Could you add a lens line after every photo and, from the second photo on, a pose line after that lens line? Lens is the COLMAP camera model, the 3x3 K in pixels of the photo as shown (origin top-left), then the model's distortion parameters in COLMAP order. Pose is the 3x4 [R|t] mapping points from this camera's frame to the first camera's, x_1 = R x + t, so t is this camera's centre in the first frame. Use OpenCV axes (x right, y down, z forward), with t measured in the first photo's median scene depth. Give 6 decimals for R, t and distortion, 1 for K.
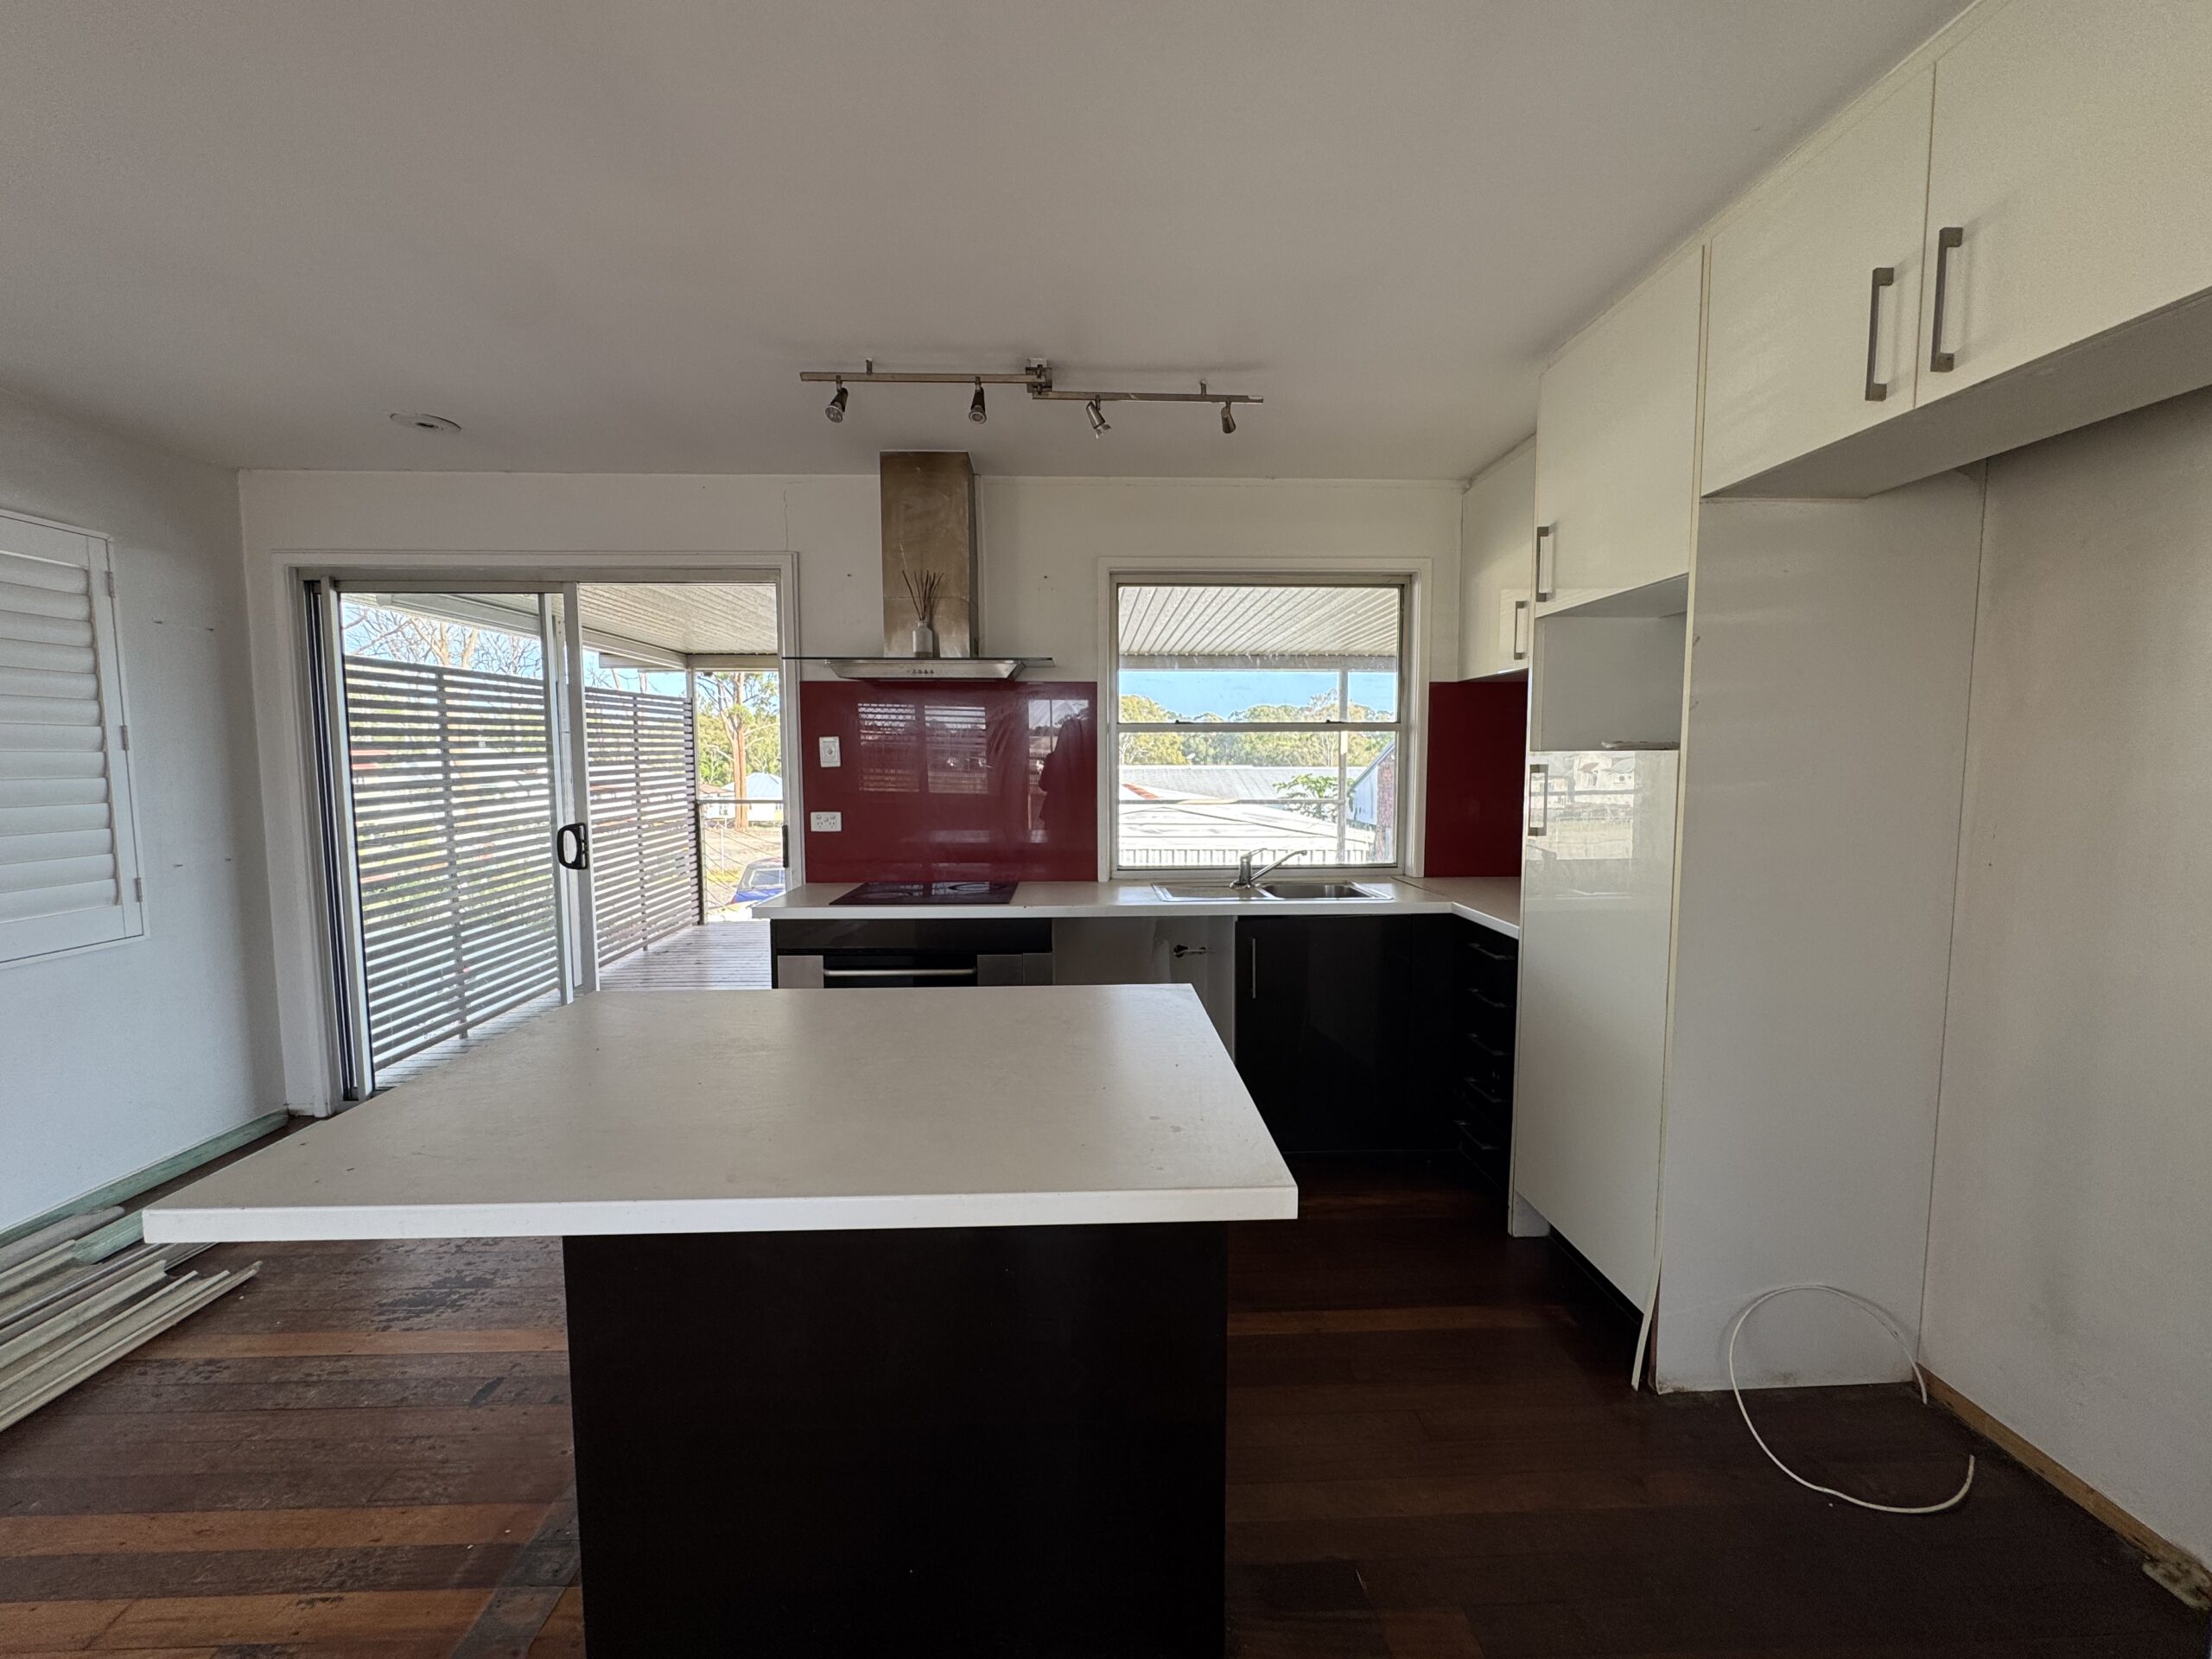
lens RADIAL K [[886.9, 0, 1106.0], [0, 886.9, 829.5], [0, 0, 1]] dist [-0.000255, 0.000063]
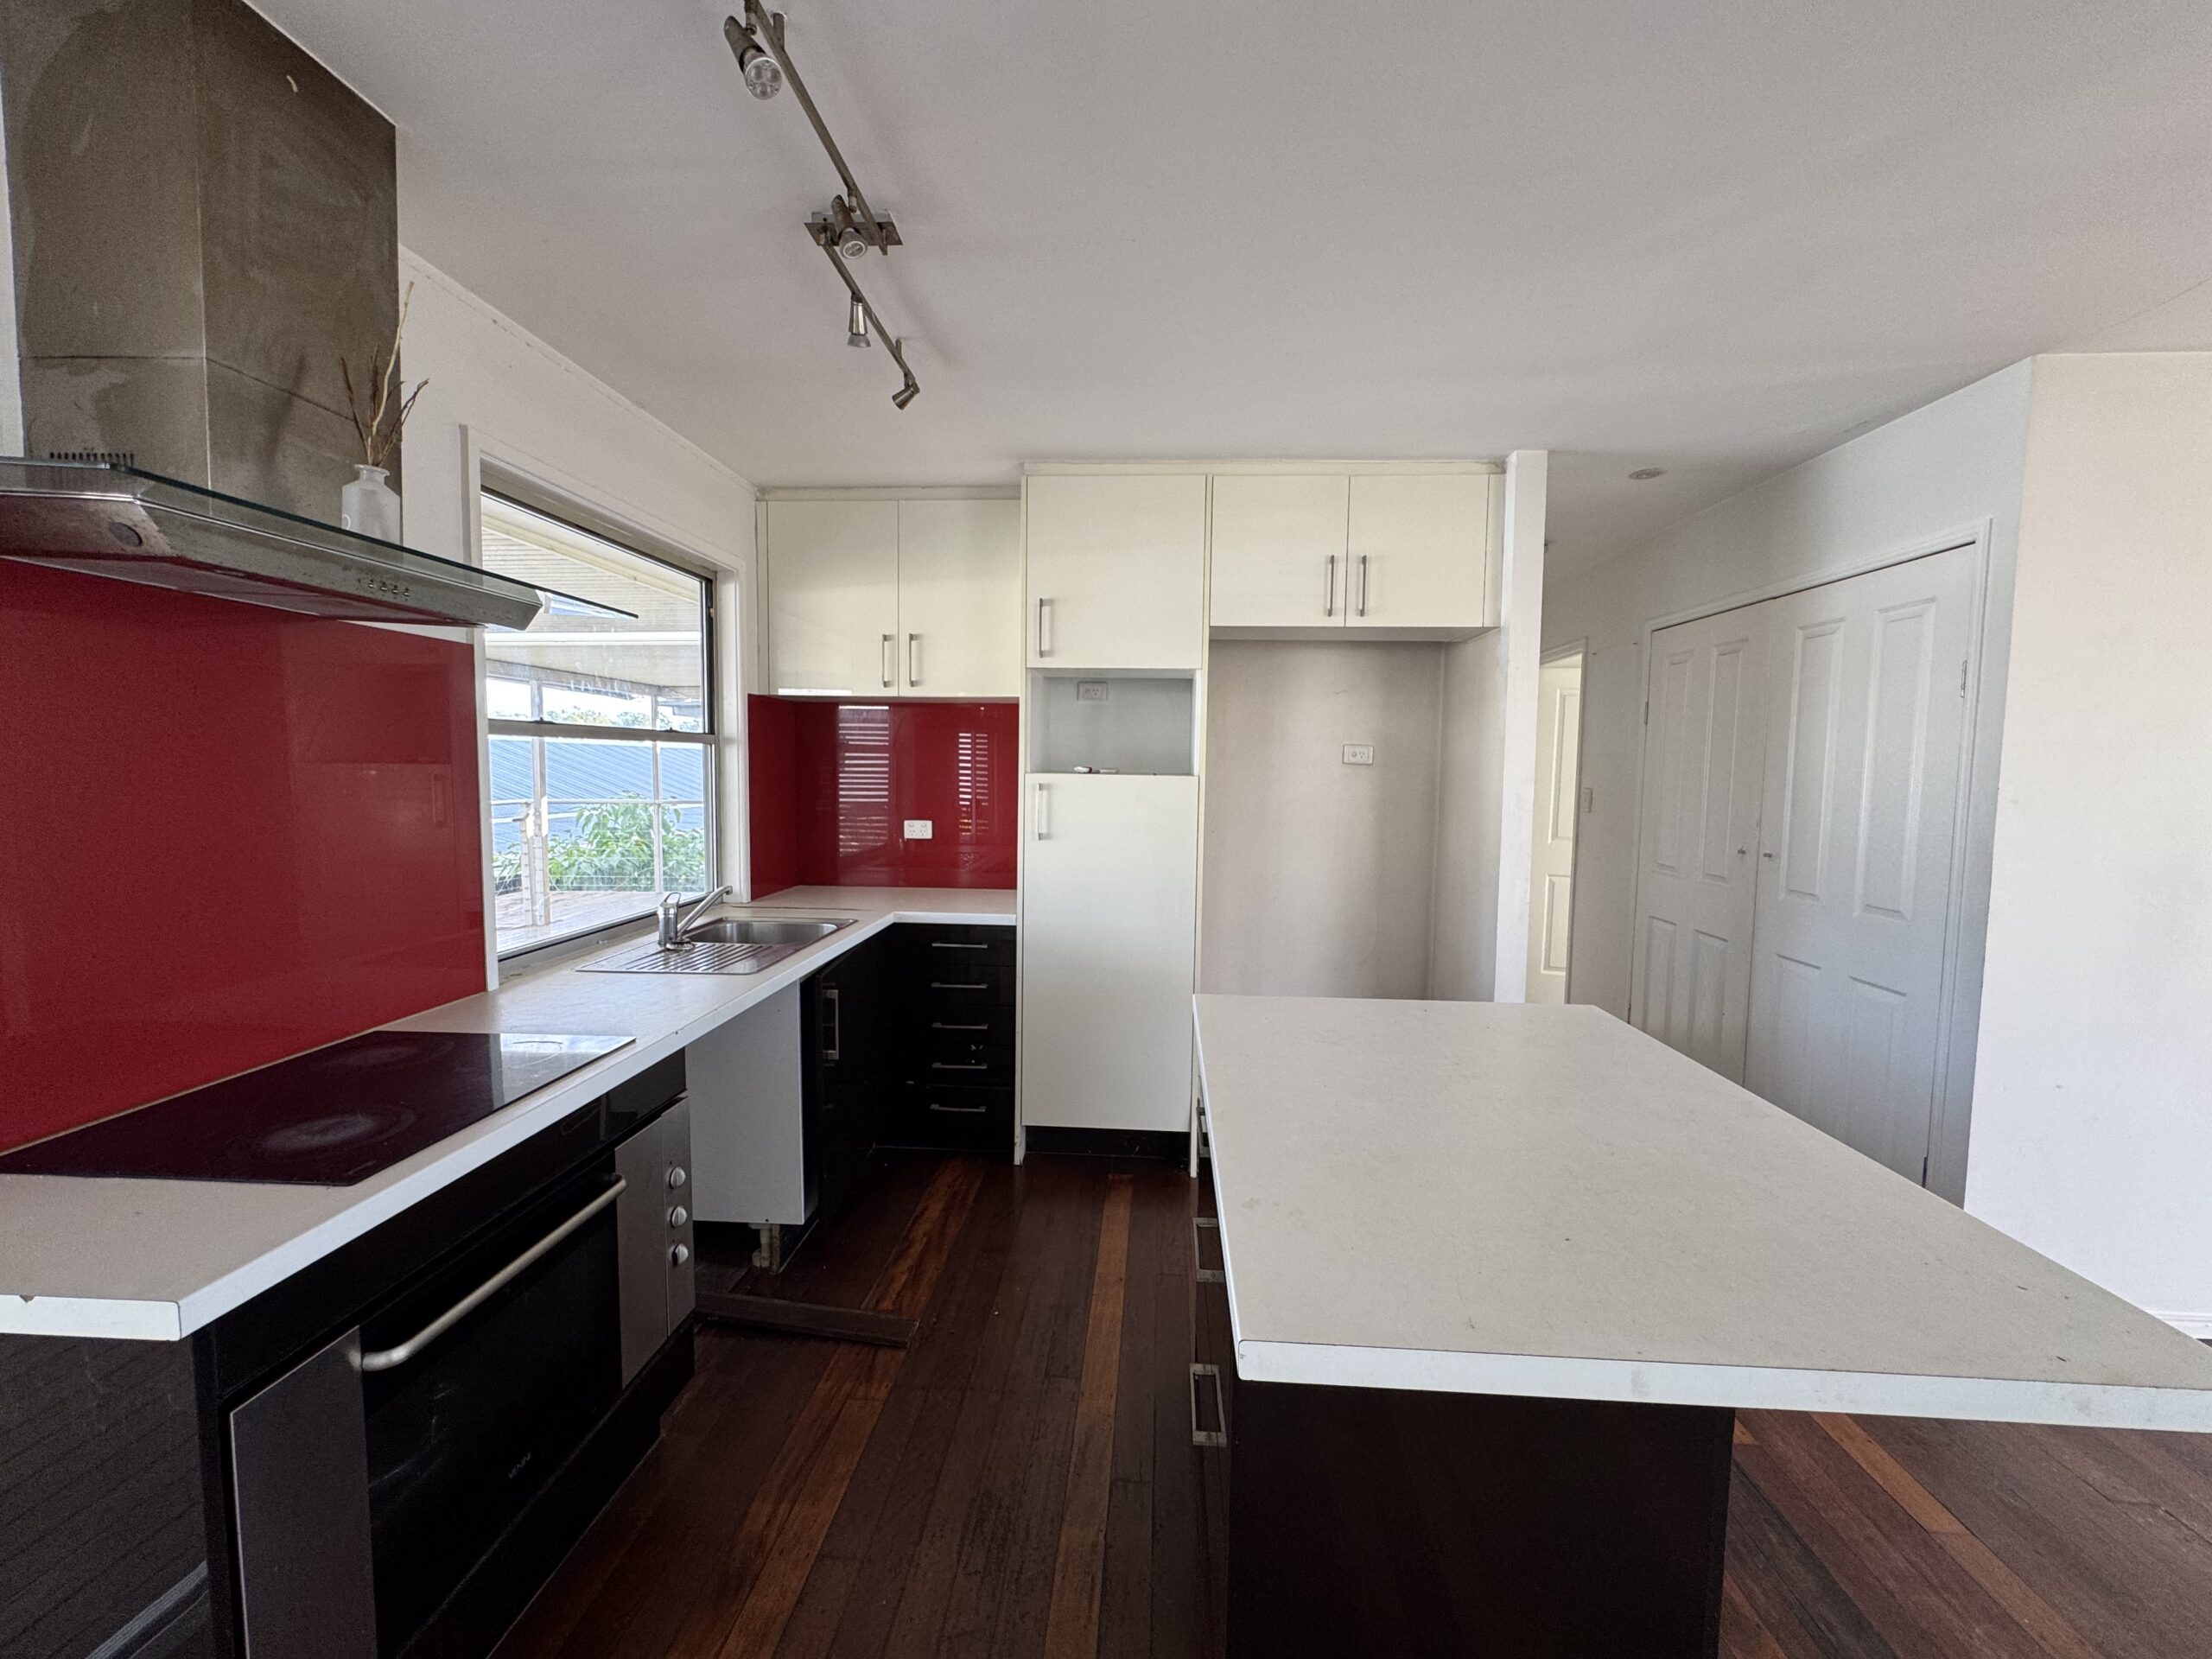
lens RADIAL K [[886.9, 0, 1106.0], [0, 886.9, 829.5], [0, 0, 1]] dist [-0.000255, 0.000063]
pose [[0.103633, -0.069936, 0.992154, -0.558173], [0.065503, 0.995839, 0.063354, -0.059524], [-0.992456, 0.058424, 0.107783, 0.557248]]
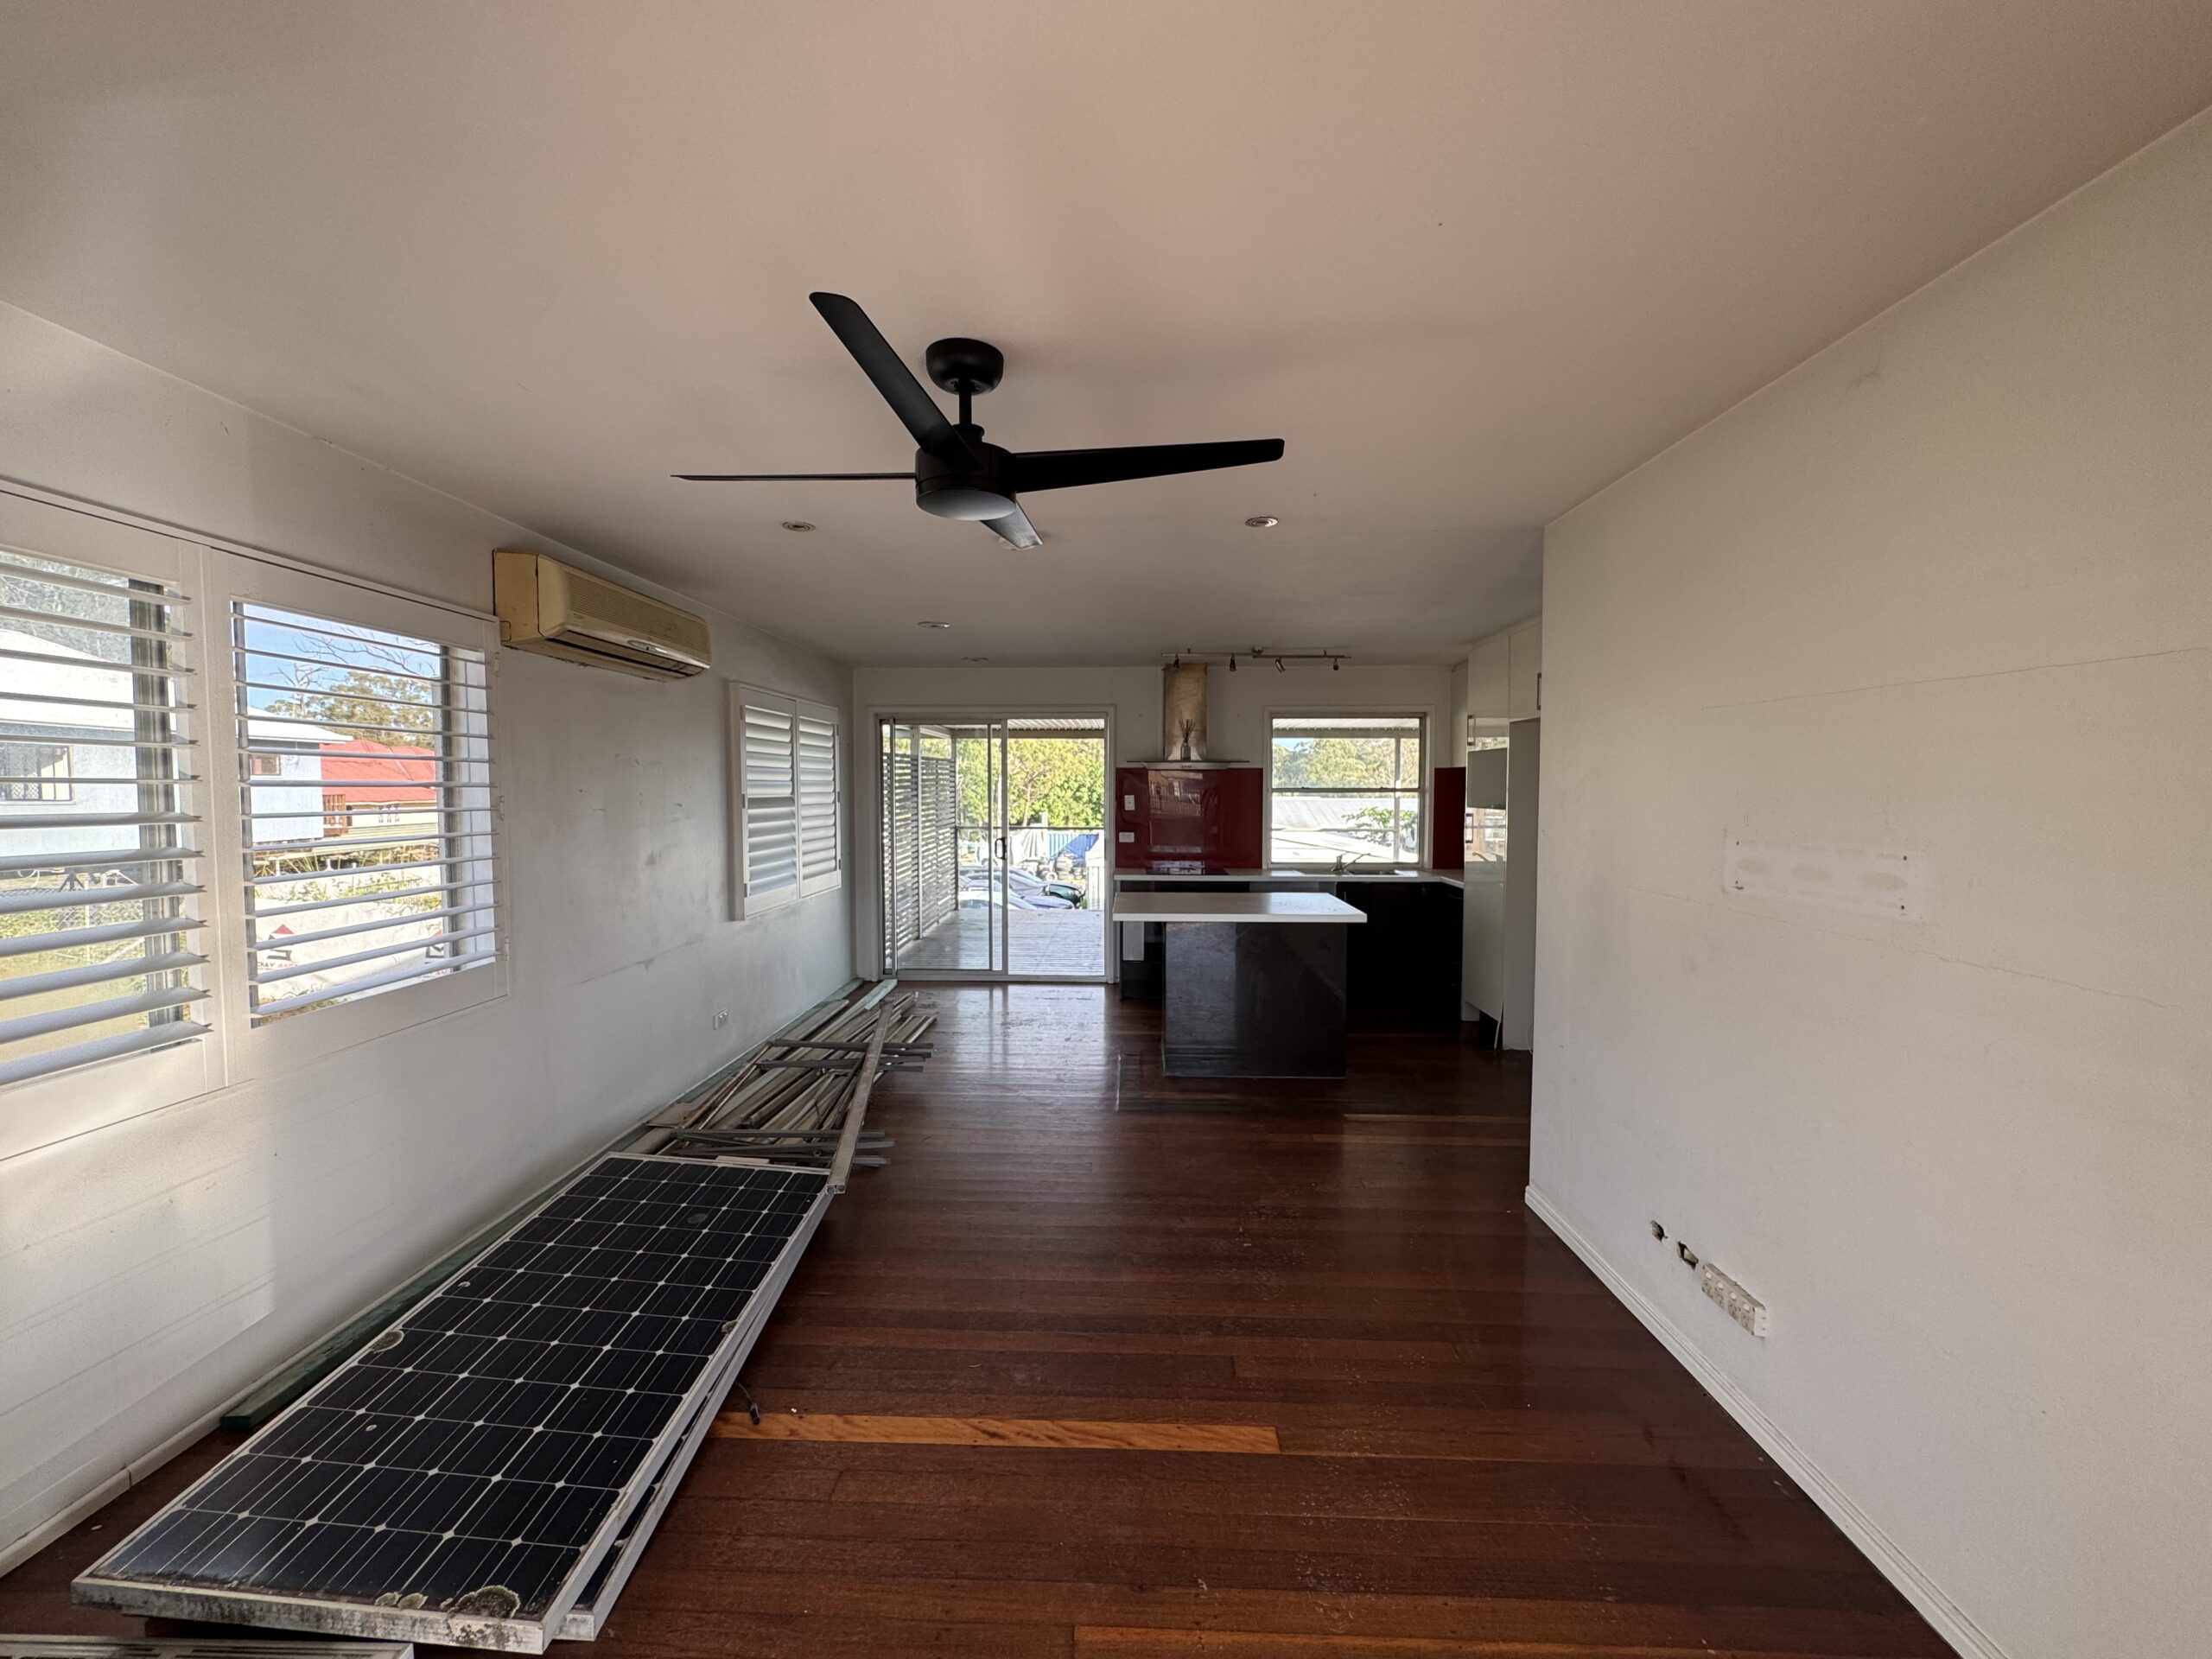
lens RADIAL K [[886.9, 0, 1106.0], [0, 886.9, 829.5], [0, 0, 1]] dist [-0.000255, 0.000063]
pose [[0.997486, 0.005591, -0.070646, -0.233059], [-0.007899, 0.999442, -0.032440, 0.040926], [0.070425, 0.032917, 0.996974, -1.059651]]
